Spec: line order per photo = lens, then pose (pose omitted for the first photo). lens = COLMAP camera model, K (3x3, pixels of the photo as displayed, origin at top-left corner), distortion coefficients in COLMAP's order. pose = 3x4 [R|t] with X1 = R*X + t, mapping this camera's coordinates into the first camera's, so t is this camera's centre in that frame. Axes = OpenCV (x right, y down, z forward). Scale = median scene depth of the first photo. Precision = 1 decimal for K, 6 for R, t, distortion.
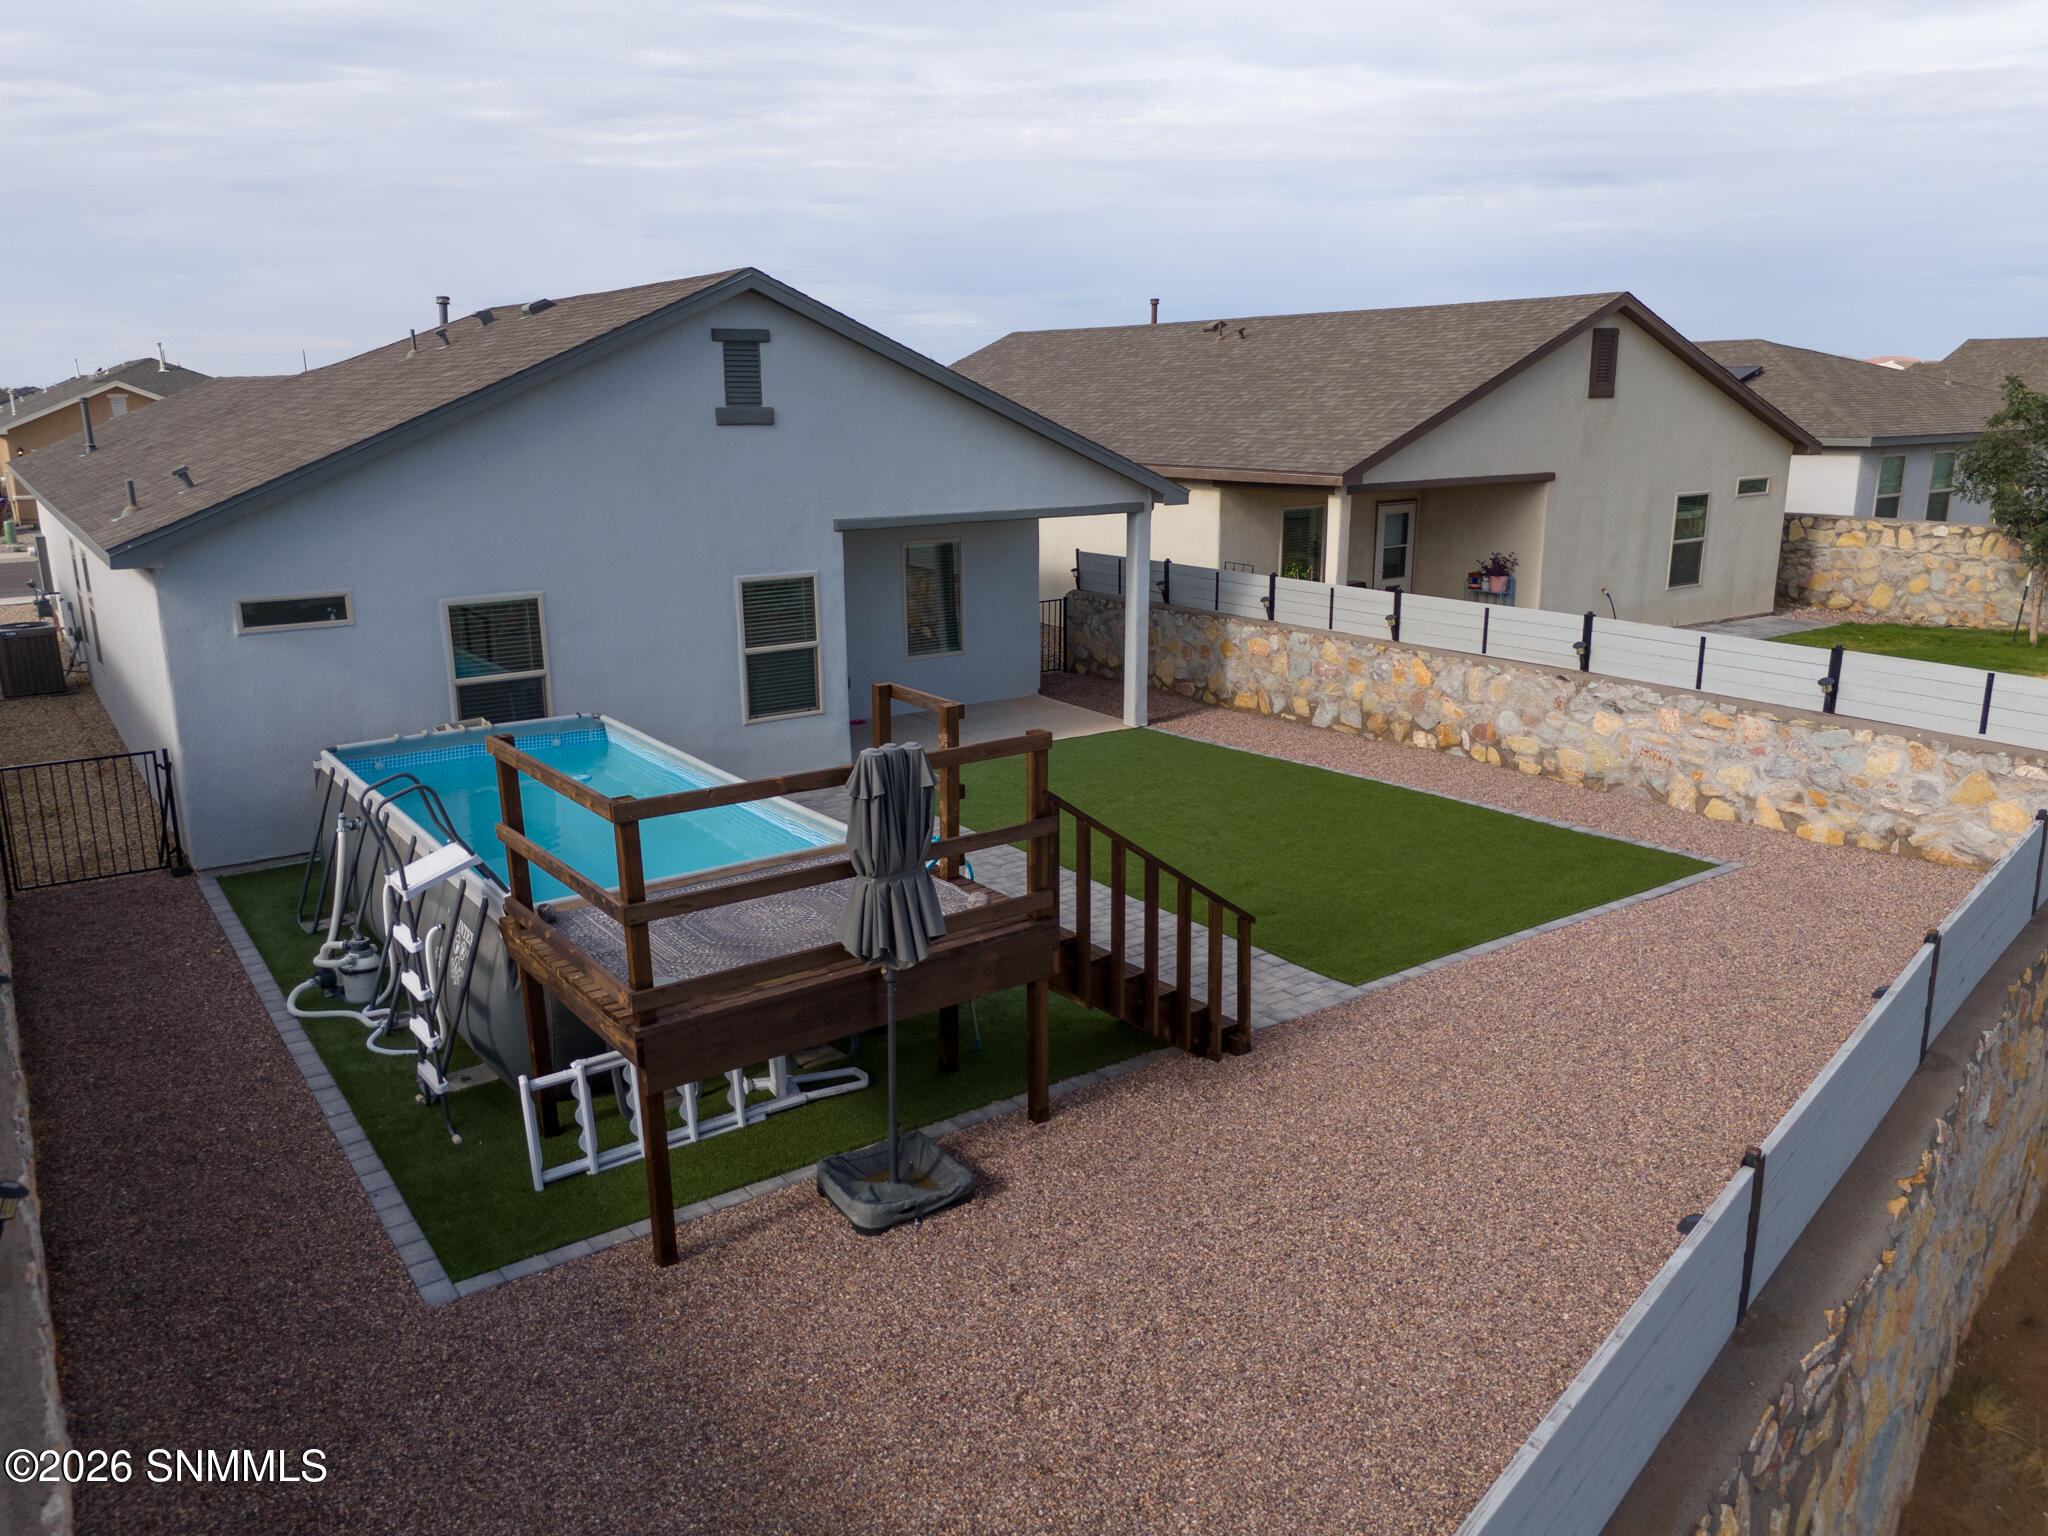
lens RADIAL K [[1513.2, 0, 1016.7], [0, 1513.2, 772.9], [0, 0, 1]] dist [0.060383, -0.039966]
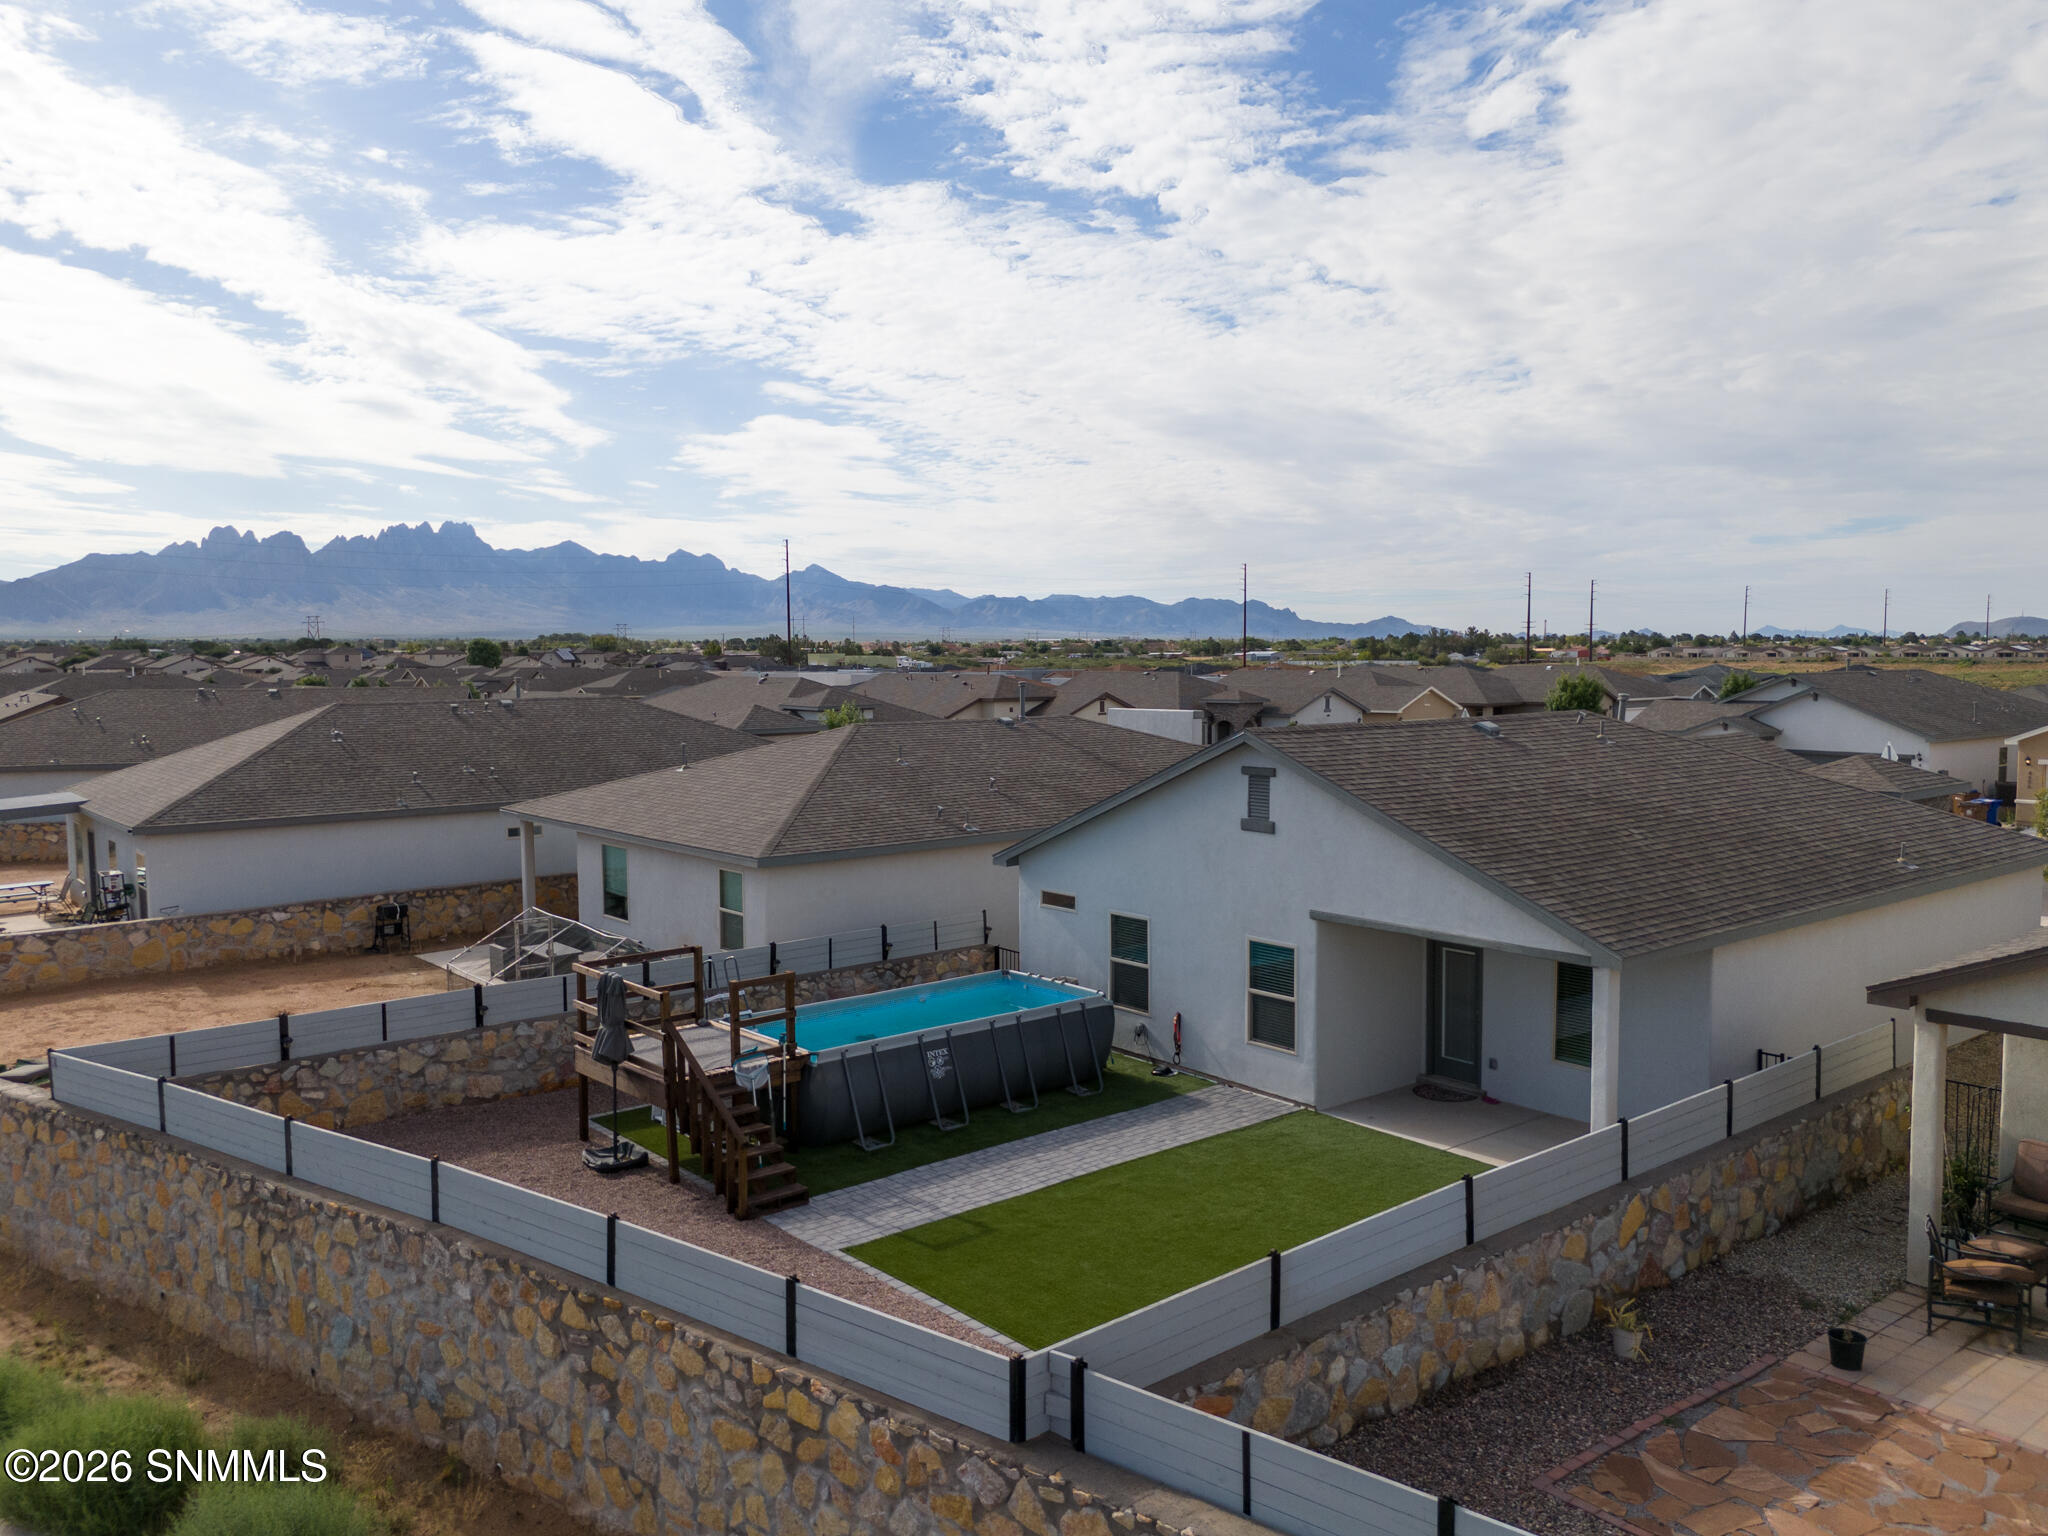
lens RADIAL K [[1513.2, 0, 1016.7], [0, 1513.2, 772.9], [0, 0, 1]] dist [0.060383, -0.039966]
pose [[0.089685, 0.088431, -0.992037, 1.133836], [-0.236551, 0.969440, 0.065032, -0.306715], [0.967471, 0.228835, 0.107863, 0.596869]]
